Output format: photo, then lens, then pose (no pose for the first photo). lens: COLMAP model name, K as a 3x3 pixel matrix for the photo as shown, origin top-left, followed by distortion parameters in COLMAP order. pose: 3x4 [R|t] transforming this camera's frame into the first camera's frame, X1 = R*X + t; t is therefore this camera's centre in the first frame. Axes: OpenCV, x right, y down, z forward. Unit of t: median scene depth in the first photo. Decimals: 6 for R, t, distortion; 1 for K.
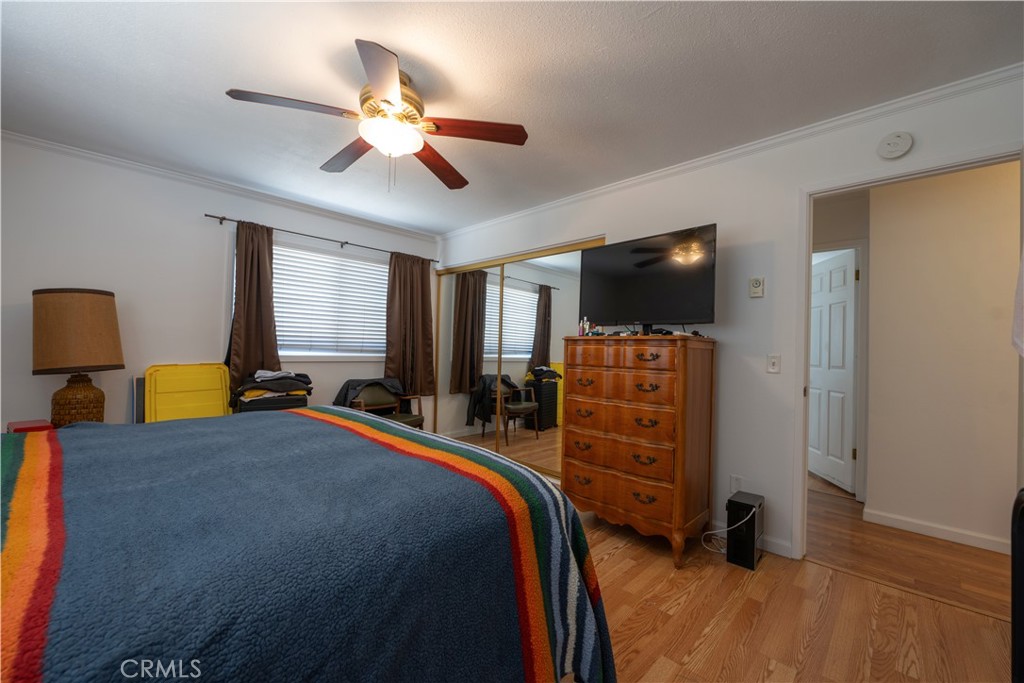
lens RADIAL K [[406.9, 0, 513.7], [0, 406.9, 341.3], [0, 0, 1]] dist [0.000980, 0.000194]
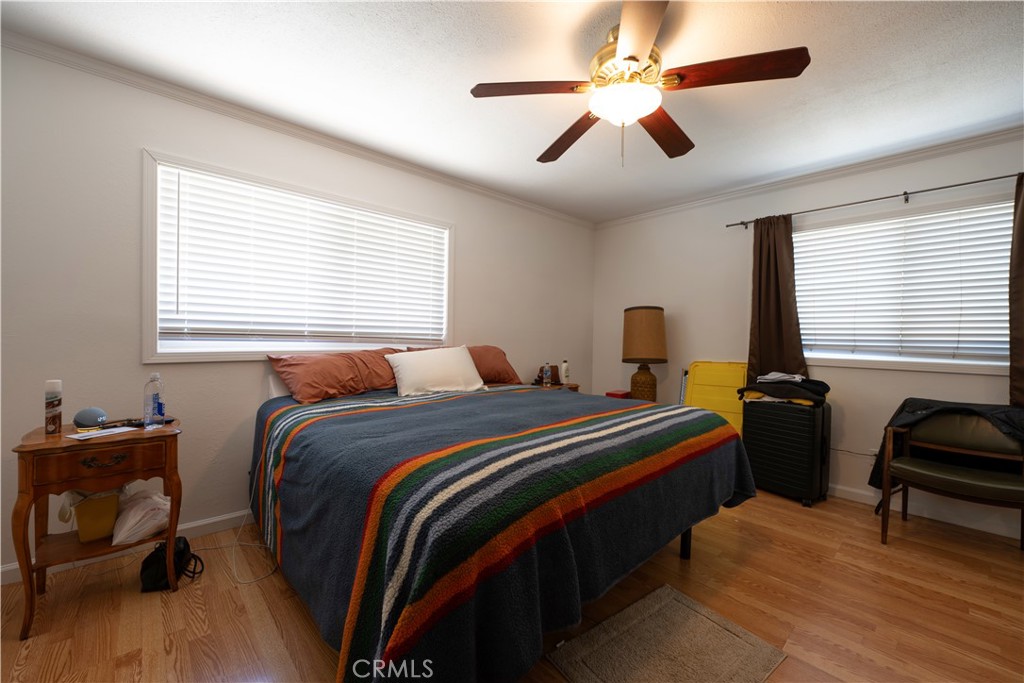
lens RADIAL K [[406.9, 0, 510.3], [0, 406.9, 342.0], [0, 0, 1]] dist [0.000980, 0.000194]
pose [[-0.053296, -0.004431, -0.998569, 0.325359], [0.006885, 0.999965, -0.004805, 0.002030], [0.998555, -0.007131, -0.053263, 0.421959]]
